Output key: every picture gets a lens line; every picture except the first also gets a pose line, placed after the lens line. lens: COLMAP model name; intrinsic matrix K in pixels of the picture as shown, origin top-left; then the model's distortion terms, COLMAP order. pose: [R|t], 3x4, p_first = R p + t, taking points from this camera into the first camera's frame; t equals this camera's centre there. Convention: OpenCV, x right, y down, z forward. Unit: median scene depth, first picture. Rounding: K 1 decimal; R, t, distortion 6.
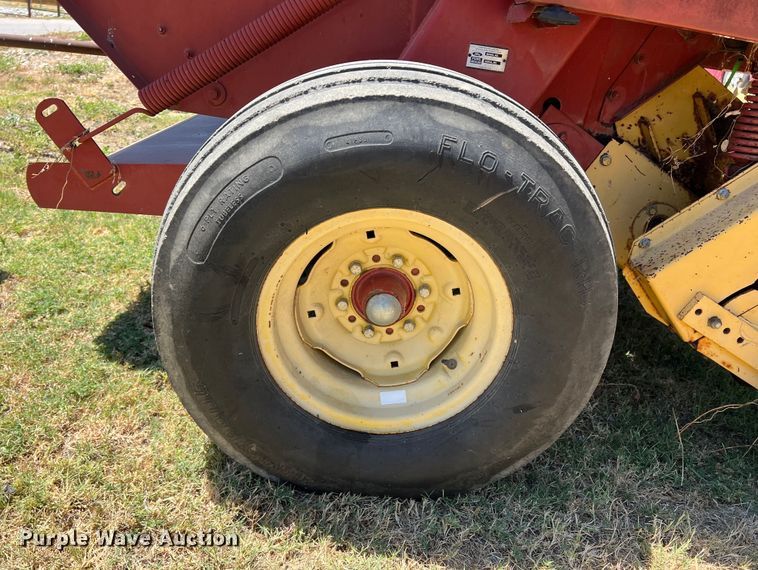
lens RADIAL K [[589.9, 0, 377.3], [0, 589.9, 293.8], [0, 0, 1]] dist [0.011757, 0.002350]
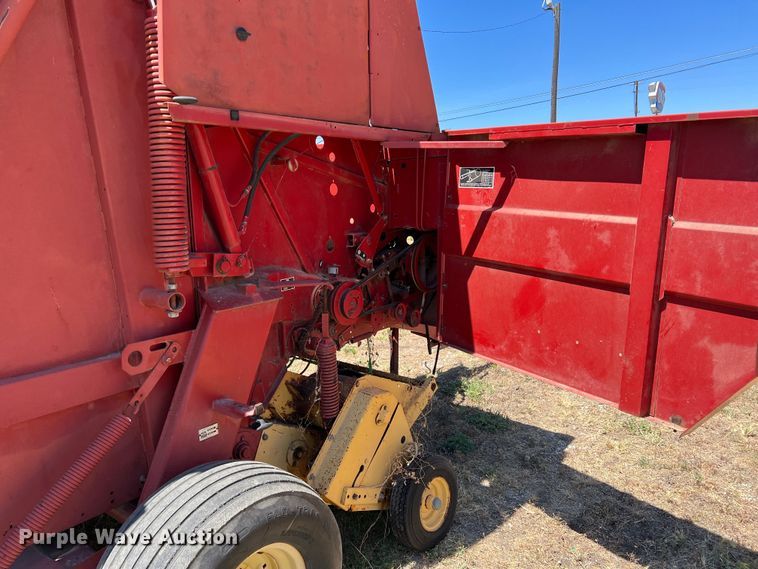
lens RADIAL K [[575.3, 0, 379.0], [0, 575.3, 284.5], [0, 0, 1]] dist [0.039241, 0.001553]
pose [[0.614285, -0.284889, 0.735862, -0.654361], [0.419970, 0.907538, 0.000770, -0.590322], [-0.668042, 0.308567, 0.677131, -0.653385]]
